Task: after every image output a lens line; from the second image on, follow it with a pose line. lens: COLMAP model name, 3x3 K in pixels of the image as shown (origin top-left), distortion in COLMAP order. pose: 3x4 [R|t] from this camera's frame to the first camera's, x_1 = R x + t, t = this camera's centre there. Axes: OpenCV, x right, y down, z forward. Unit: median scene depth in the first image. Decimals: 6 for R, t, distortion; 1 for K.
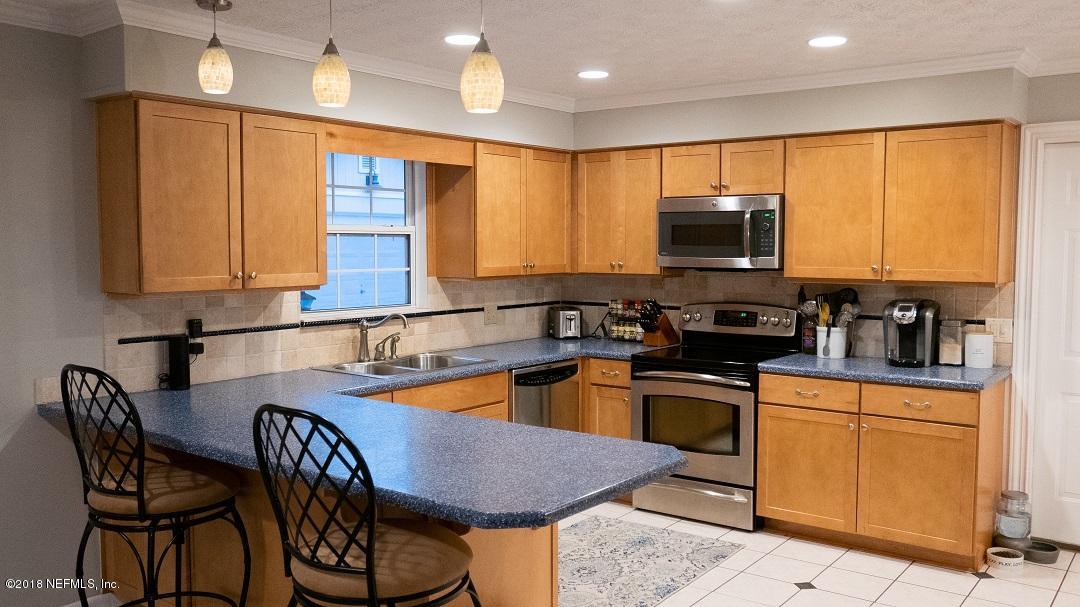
lens RADIAL K [[908.9, 0, 540.0], [0, 908.9, 303.5], [0, 0, 1]] dist [-0.004090, -0.001437]
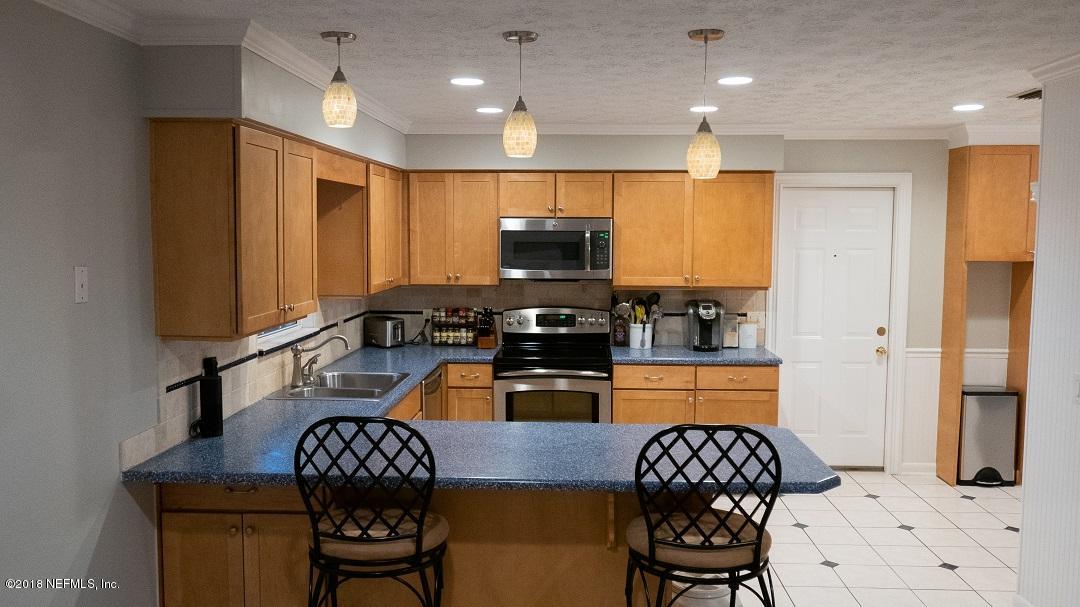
lens RADIAL K [[908.9, 0, 540.0], [0, 908.9, 303.5], [0, 0, 1]] dist [-0.004090, -0.001437]
pose [[0.822285, -0.043467, 0.567414, -0.481688], [0.034302, 0.999051, 0.026823, -0.038596], [-0.568041, -0.002593, 0.822996, 0.041454]]
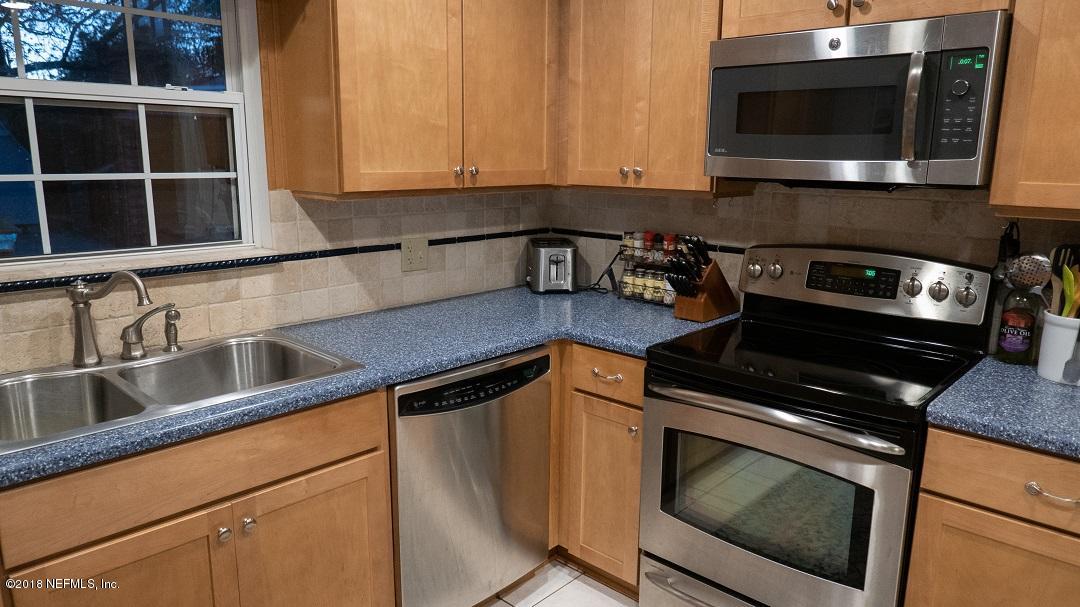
lens RADIAL K [[720.6, 0, 540.0], [0, 720.6, 303.5], [0, 0, 1]] dist [-0.042401, 0.044513]
pose [[0.995149, 0.030619, -0.093490, 0.077020], [-0.017481, 0.990244, 0.138242, -0.024225], [0.096811, -0.135938, 0.985976, 0.587150]]
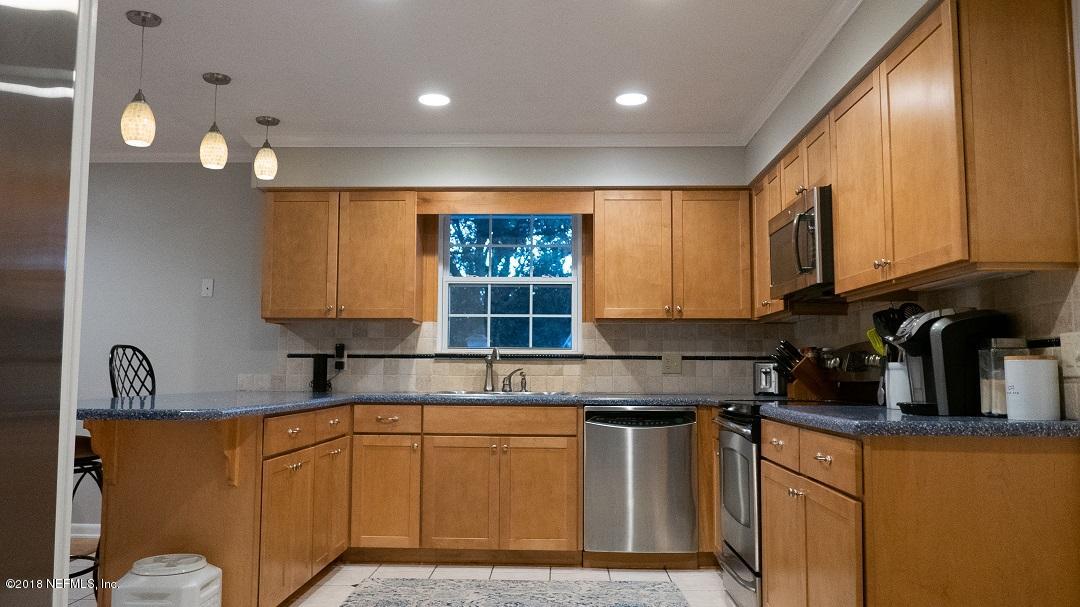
lens RADIAL K [[810.7, 0, 540.0], [0, 810.7, 303.5], [0, 0, 1]] dist [-0.060244, -0.001280]
pose [[0.583258, -0.064723, -0.809704, 0.618091], [-0.060902, 0.990530, -0.123047, 0.068675], [0.810001, 0.121081, 0.573793, 0.409079]]
